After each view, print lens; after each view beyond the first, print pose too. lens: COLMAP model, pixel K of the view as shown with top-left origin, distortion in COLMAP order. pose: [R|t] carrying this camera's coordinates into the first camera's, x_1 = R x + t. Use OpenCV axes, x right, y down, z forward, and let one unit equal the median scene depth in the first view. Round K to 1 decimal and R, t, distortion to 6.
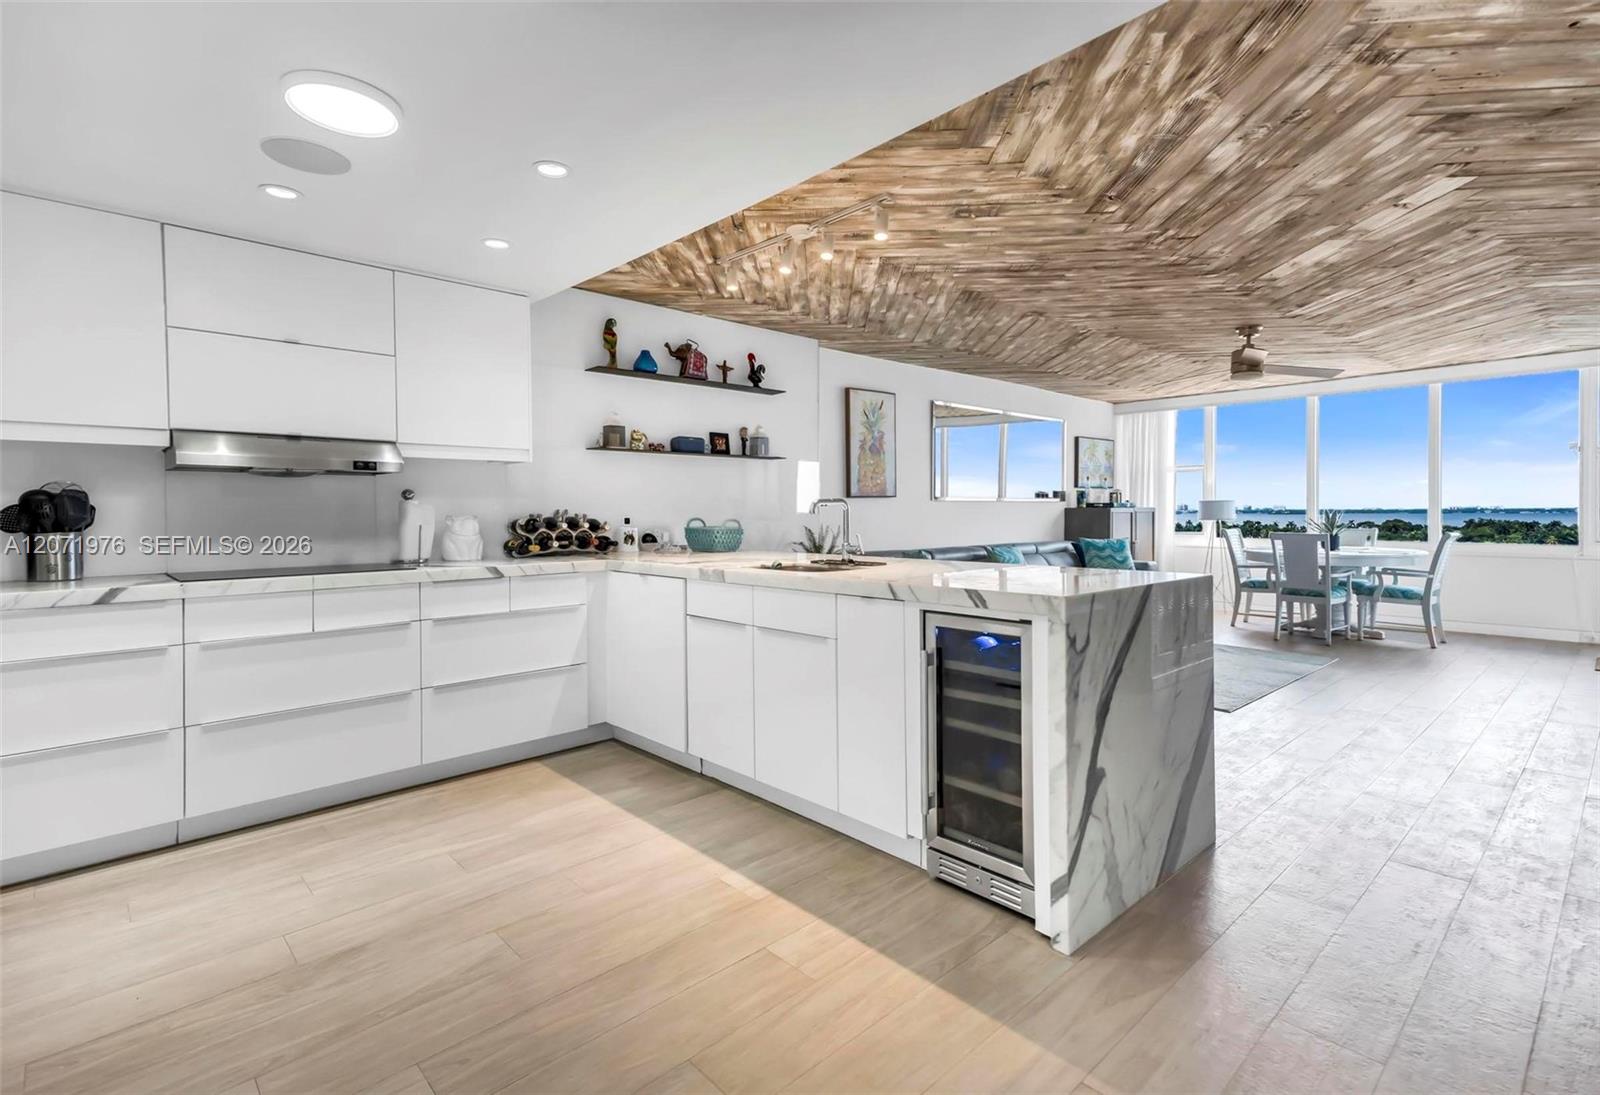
lens RADIAL K [[773.4, 0, 794.4], [0, 773.4, 519.7], [0, 0, 1]] dist [0.068507, -0.020687]
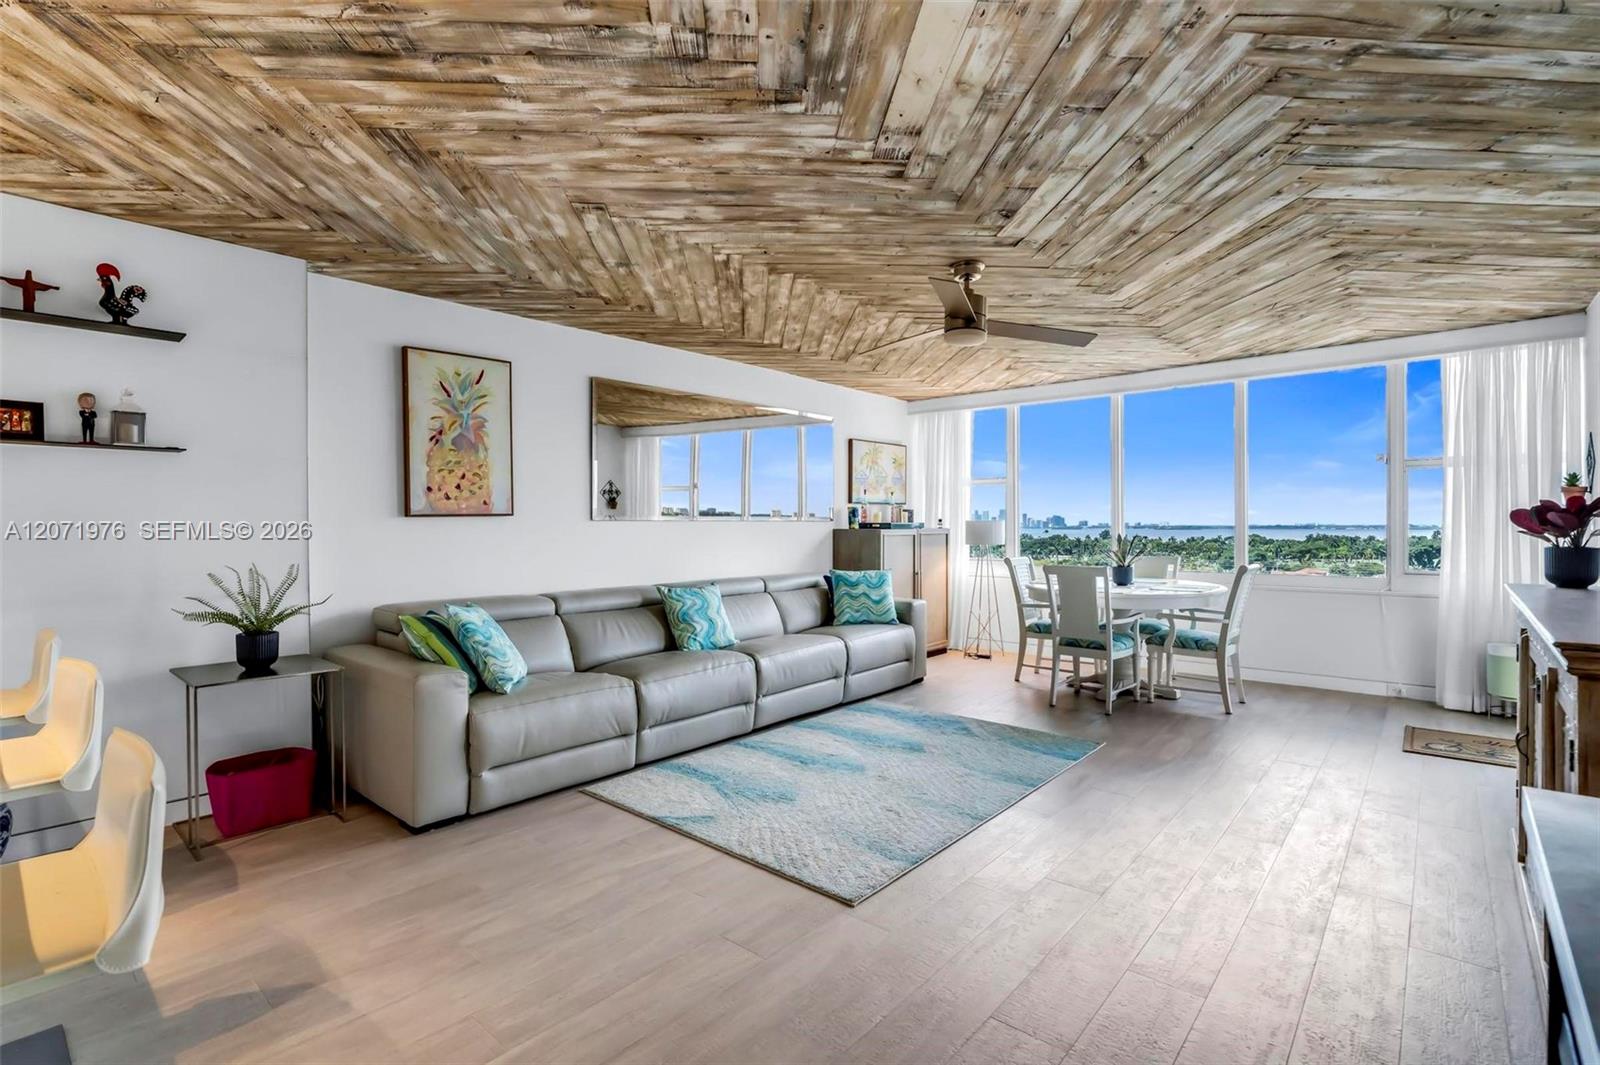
lens RADIAL K [[743.1, 0, 820.8], [0, 743.1, 527.3], [0, 0, 1]] dist [-0.023942, 0.000449]
pose [[0.993906, -0.000649, 0.110231, 0.471251], [0.001758, 0.999949, -0.009961, -0.017717], [-0.110219, 0.010094, 0.993856, 0.483772]]
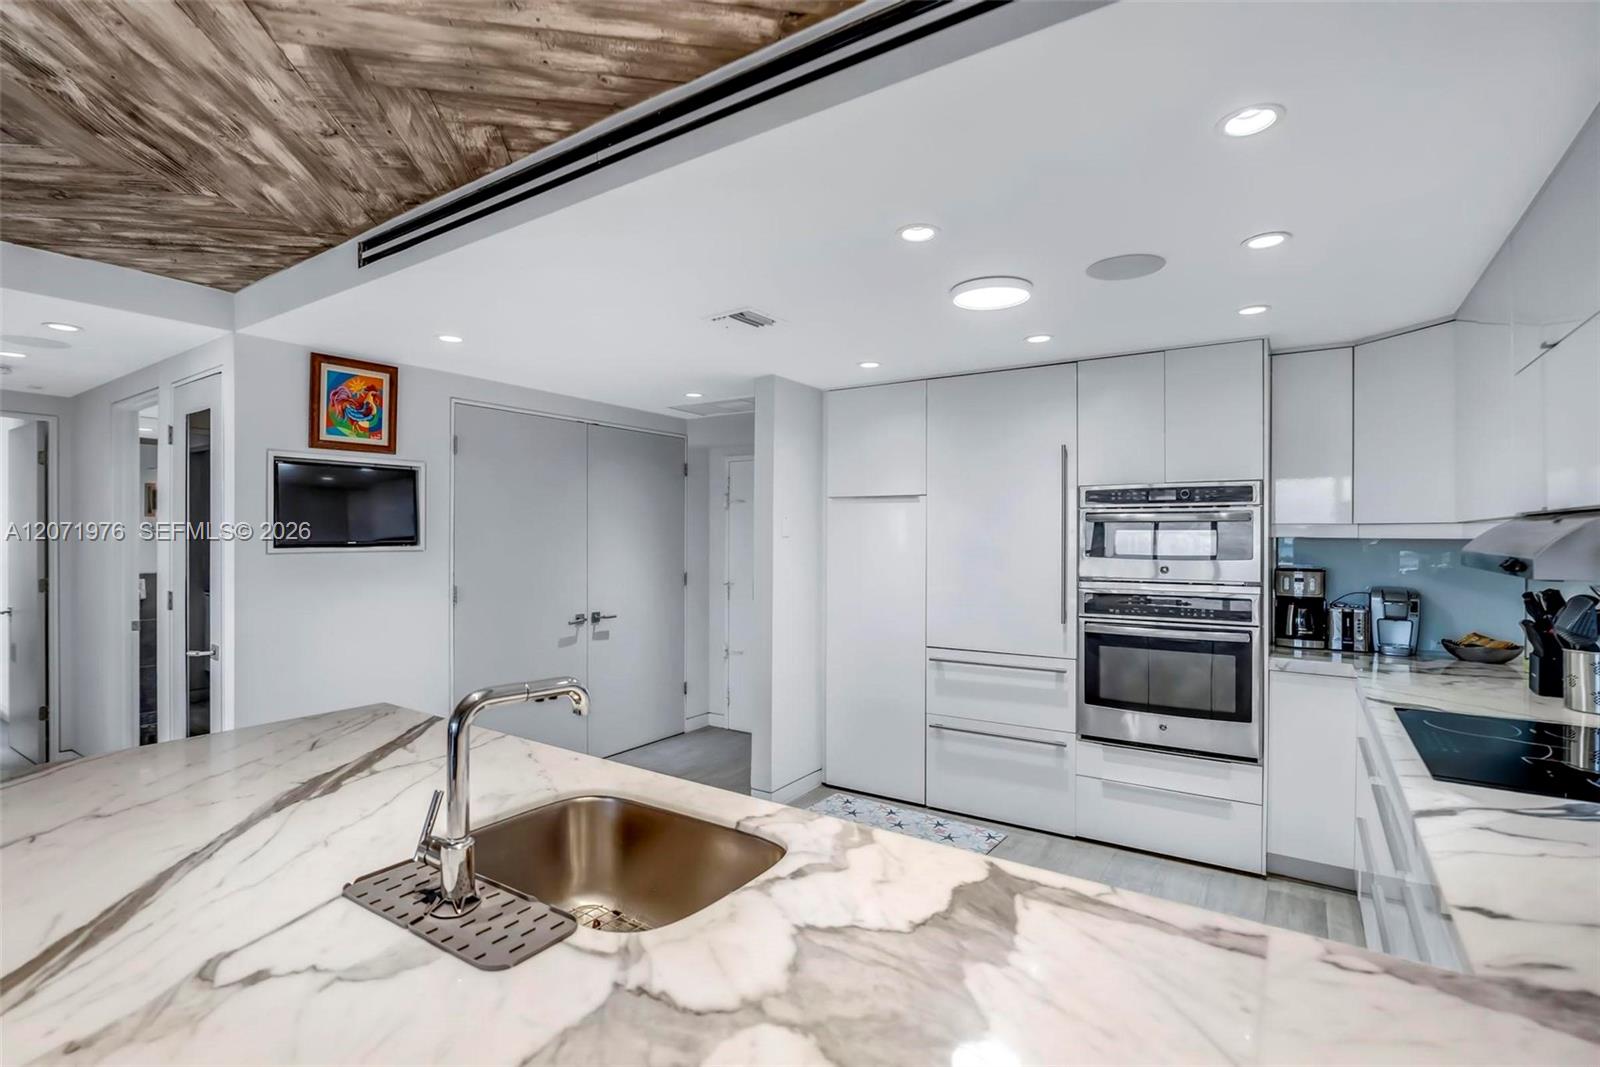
lens RADIAL K [[739.5, 0, 800.0], [0, 739.5, 533.5], [0, 0, 1]] dist [0.000228, 0.000230]
pose [[-0.973453, 0.004710, -0.228838, 0.003603], [0.002717, 0.999956, 0.009022, -0.069328], [0.228870, 0.008161, -0.973423, 0.997122]]
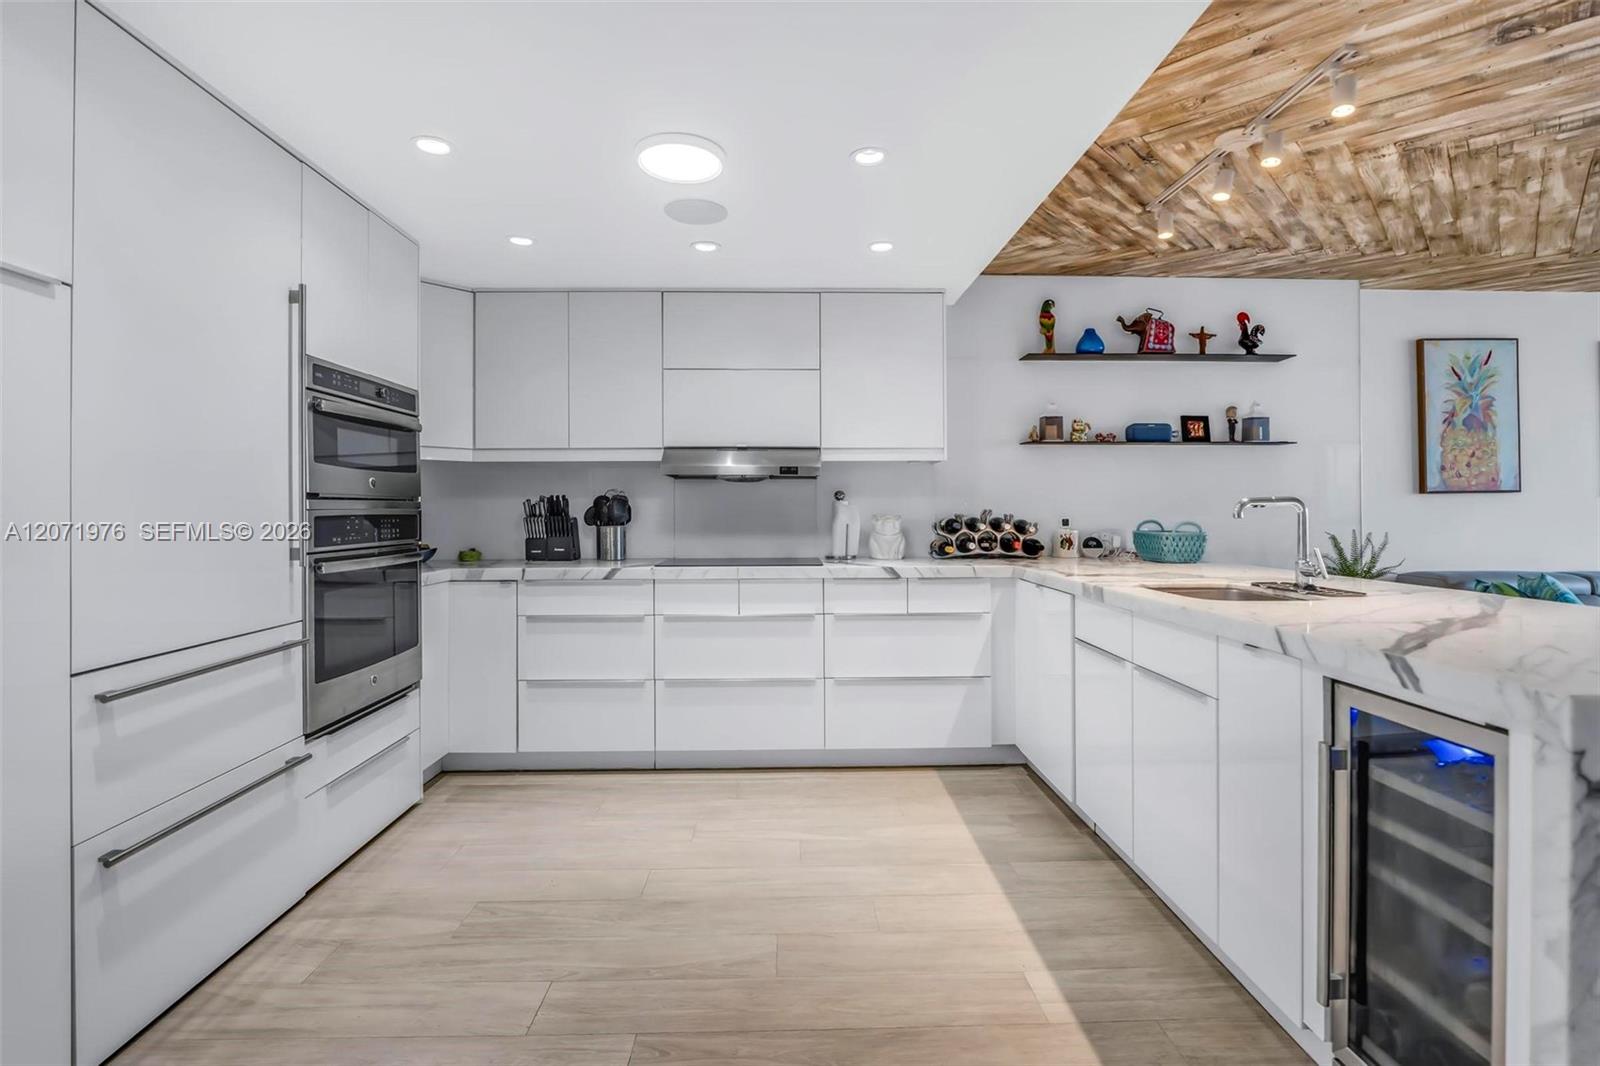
lens RADIAL K [[763.6, 0, 802.7], [0, 763.6, 504.4], [0, 0, 1]] dist [-0.017882, 0.001580]
pose [[0.750777, -0.000045, -0.660556, 0.137228], [-0.010568, 0.999871, -0.012079, -0.005598], [0.660471, 0.016049, 0.750680, 0.146752]]
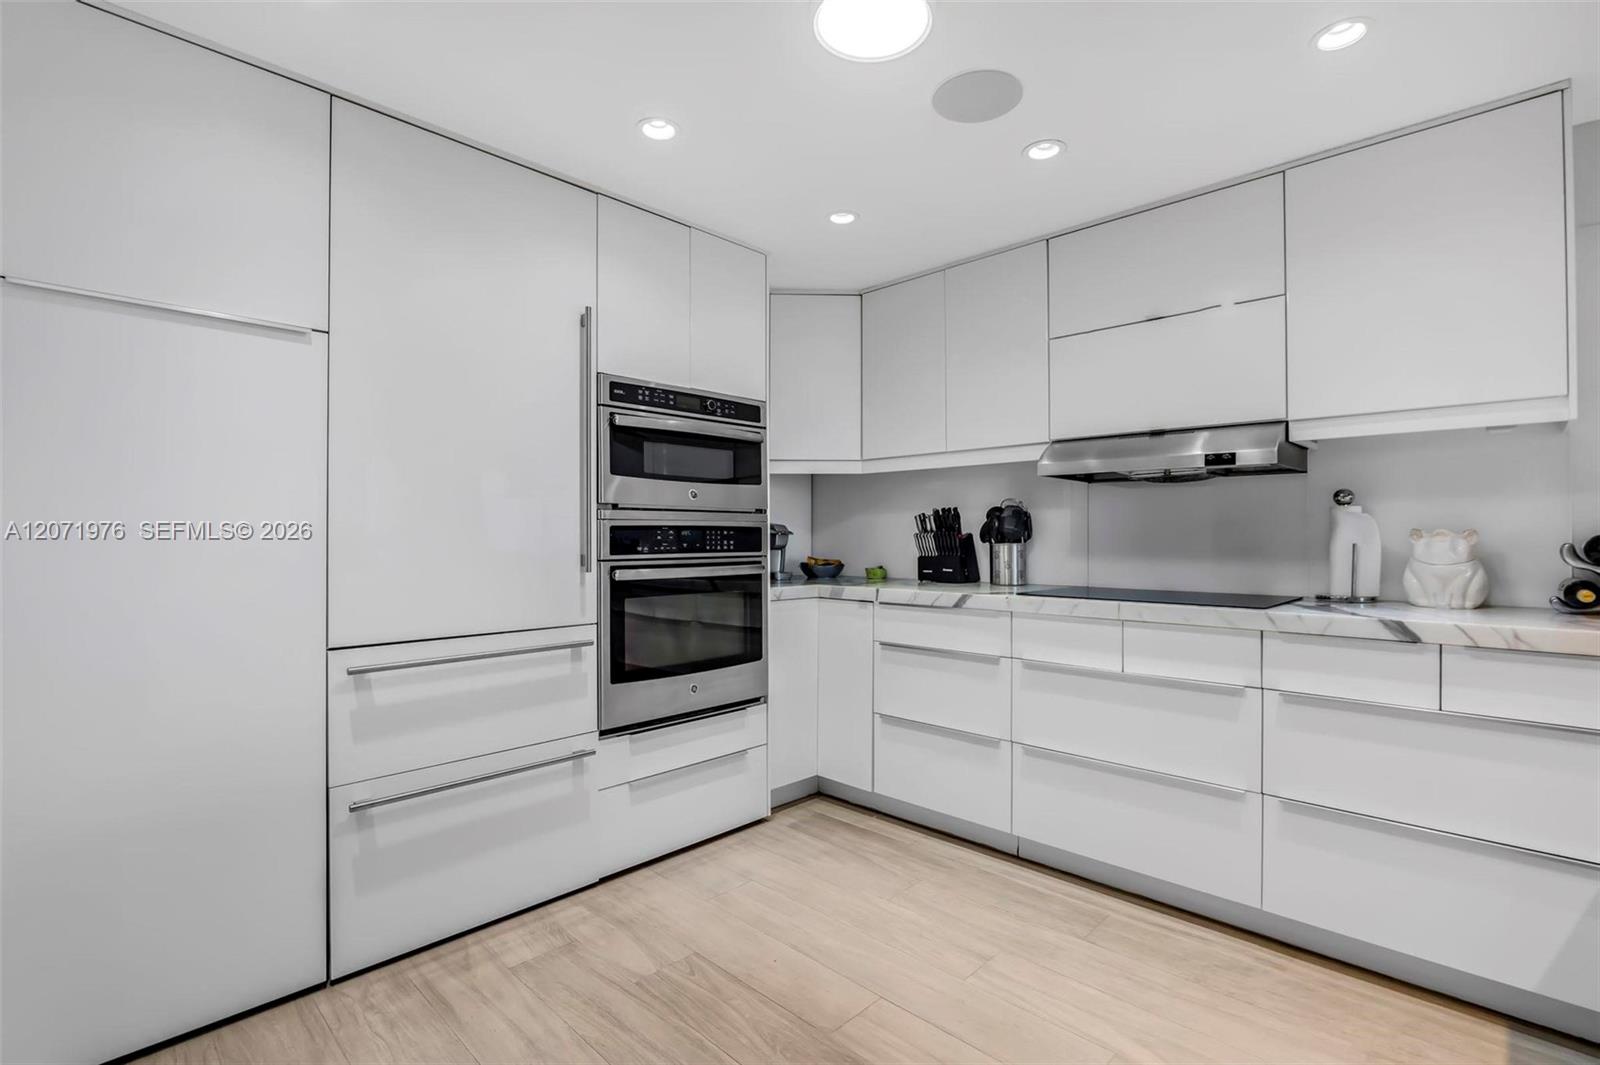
lens RADIAL K [[747.5, 0, 800.0], [0, 747.5, 532.5], [0, 0, 1]] dist [-0.014417, 0.000529]
pose [[0.045433, 0.001210, -0.998967, 0.089429], [-0.013366, 0.999910, 0.000604, 0.002650], [0.998878, 0.013325, 0.045446, 0.430148]]
